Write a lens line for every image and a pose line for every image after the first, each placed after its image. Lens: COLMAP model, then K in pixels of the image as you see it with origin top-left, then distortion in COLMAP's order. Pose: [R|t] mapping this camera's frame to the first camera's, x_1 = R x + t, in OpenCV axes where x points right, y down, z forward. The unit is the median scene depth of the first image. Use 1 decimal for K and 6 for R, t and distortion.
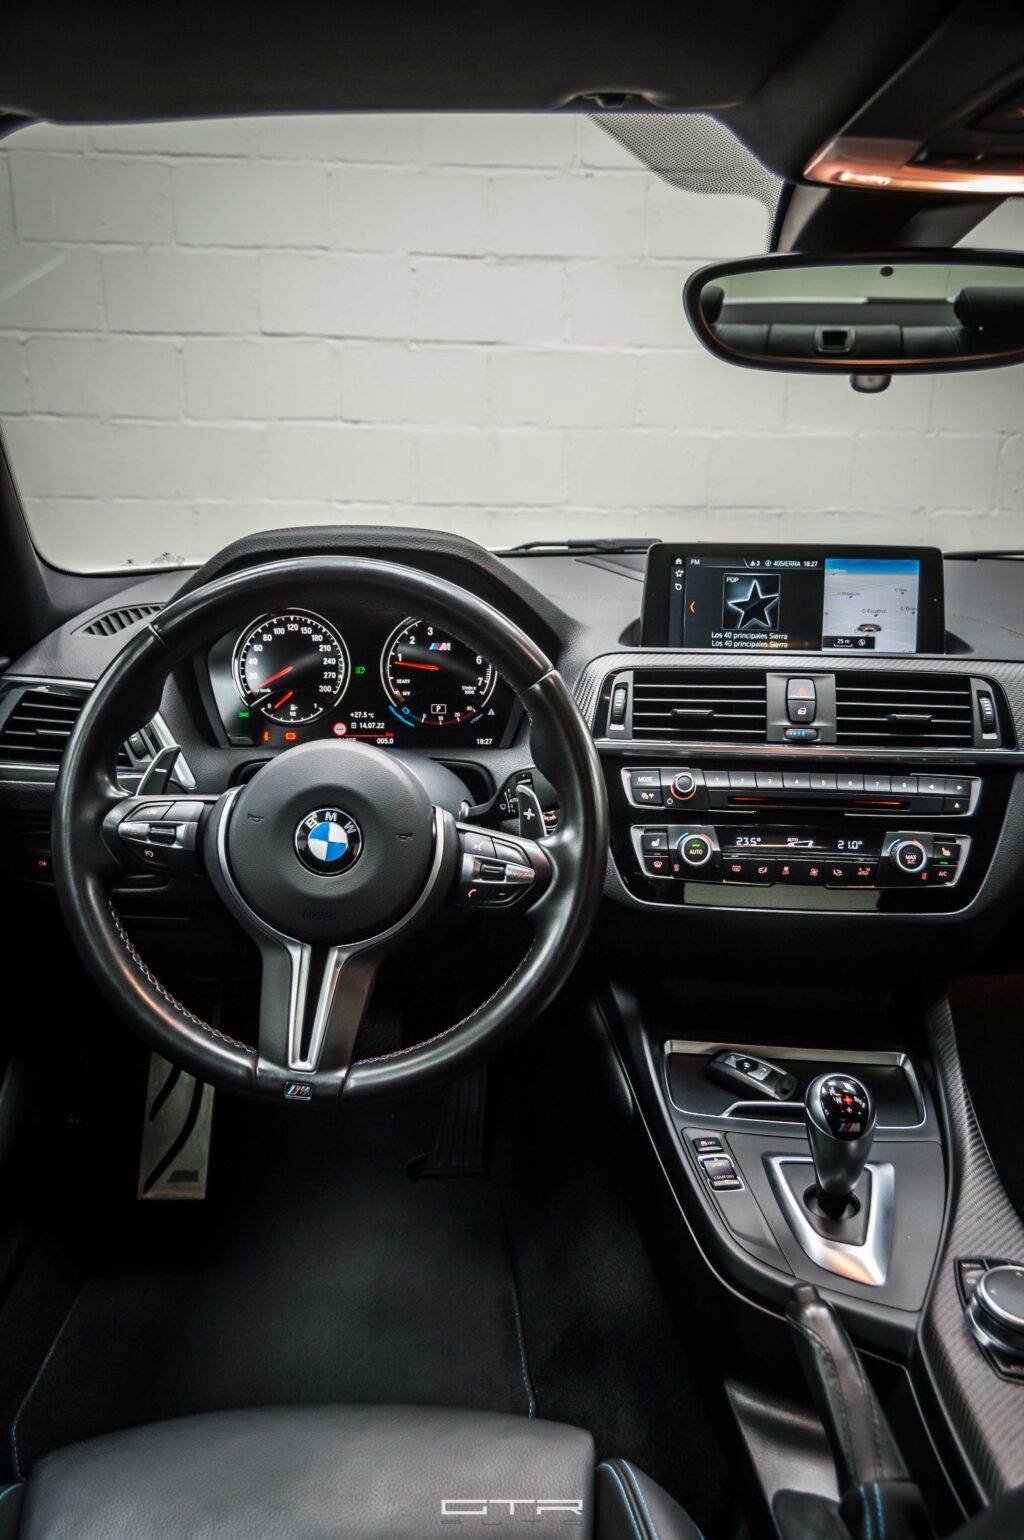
lens RADIAL K [[1166.7, 0, 510.2], [0, 1166.7, 780.3], [0, 0, 1]] dist [-0.000839, -0.001548]
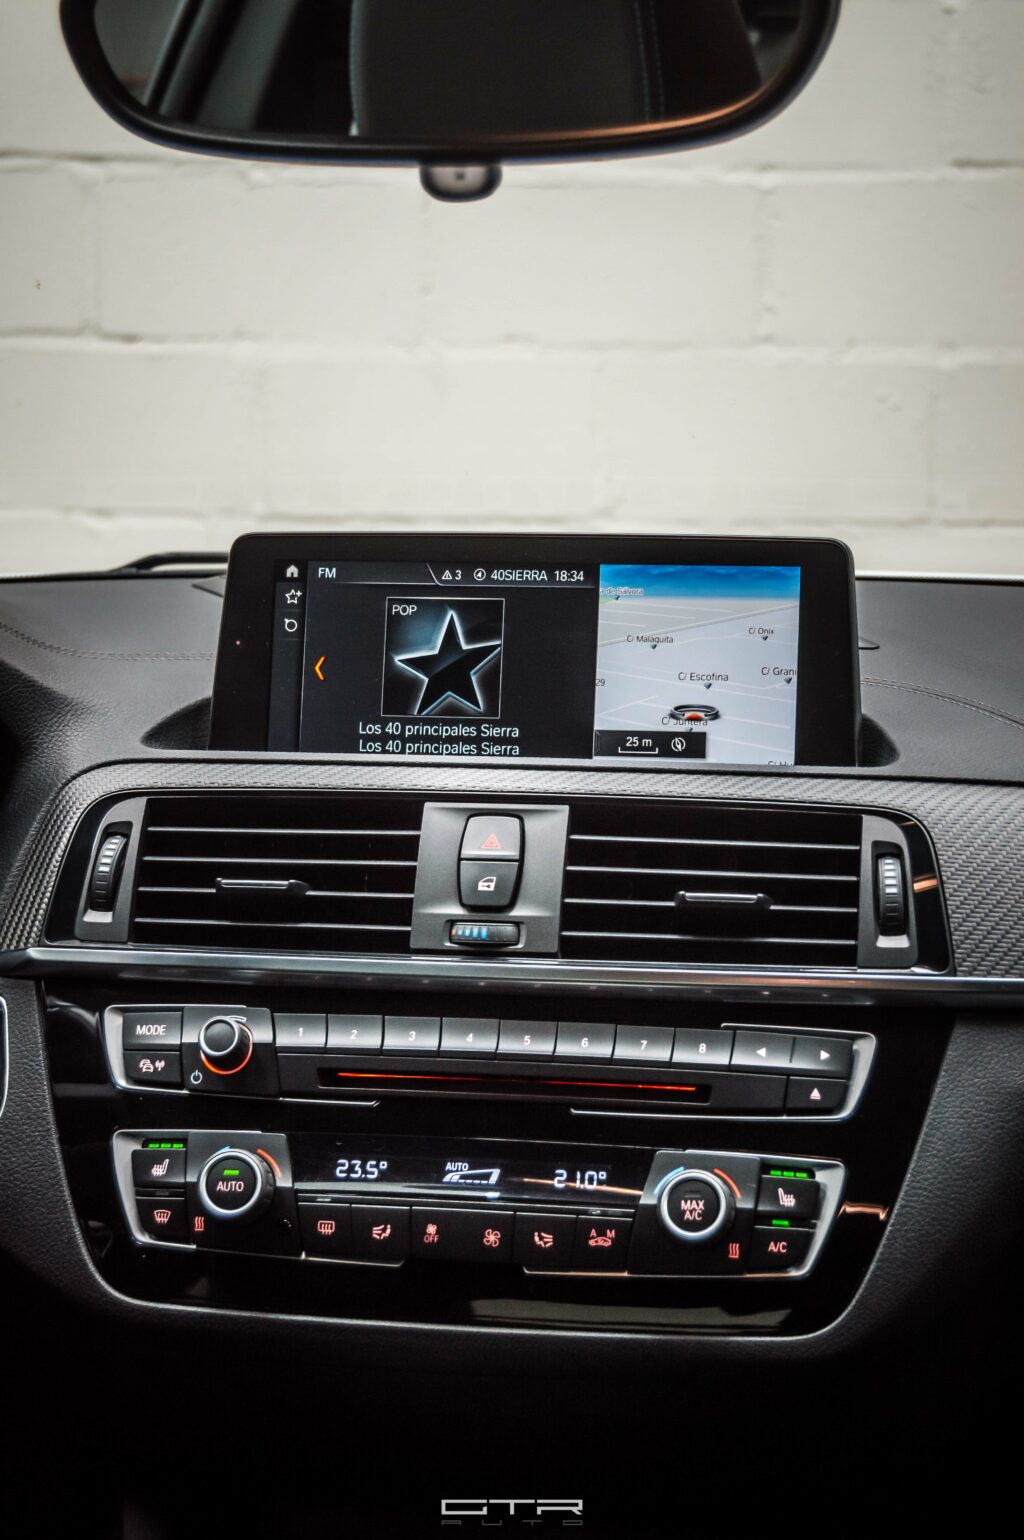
lens RADIAL K [[2816.5, 0, 474.1], [0, 2816.5, 775.2], [0, 0, 1]] dist [-0.000951, 0.000000]
pose [[0.995786, 0.005988, -0.091516, 0.344613], [-0.019760, 0.988438, -0.150333, 0.064444], [0.089558, 0.151507, 0.984391, -0.092666]]
